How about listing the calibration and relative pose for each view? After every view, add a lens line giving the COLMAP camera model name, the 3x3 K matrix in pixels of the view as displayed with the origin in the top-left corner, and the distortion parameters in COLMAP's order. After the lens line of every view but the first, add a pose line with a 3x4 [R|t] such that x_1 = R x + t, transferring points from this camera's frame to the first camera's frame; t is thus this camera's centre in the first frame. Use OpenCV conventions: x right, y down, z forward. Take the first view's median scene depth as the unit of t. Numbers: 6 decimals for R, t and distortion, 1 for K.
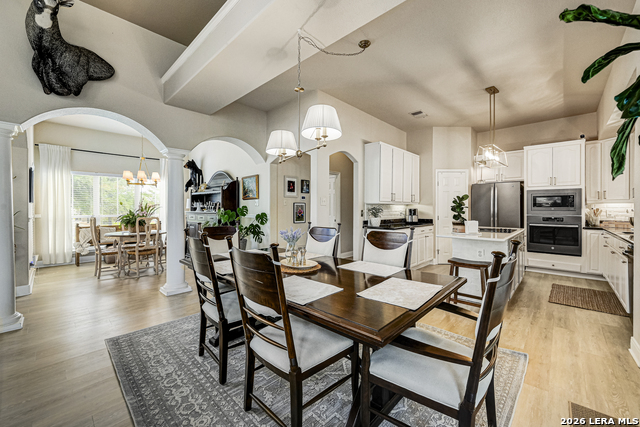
lens RADIAL K [[257.5, 0, 319.1], [0, 257.5, 208.5], [0, 0, 1]] dist [0.001238, 0.000531]
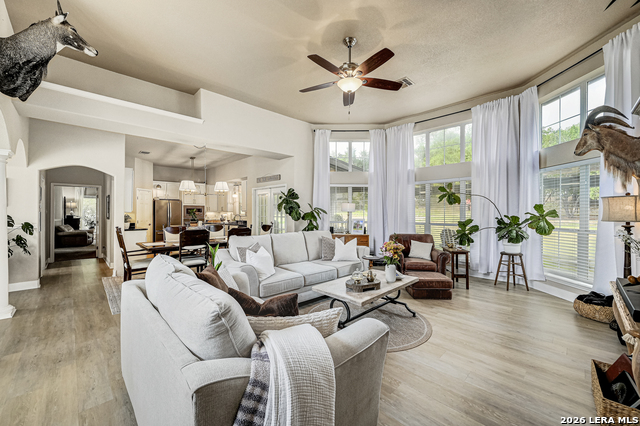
lens RADIAL K [[254.4, 0, 319.8], [0, 254.4, 213.9], [0, 0, 1]] dist [0.002690, 0.000240]
pose [[0.032556, -0.005124, 0.999457, -1.097330], [-0.001063, 0.999986, 0.005162, -0.017900], [-0.999469, -0.001230, 0.032550, -0.071156]]
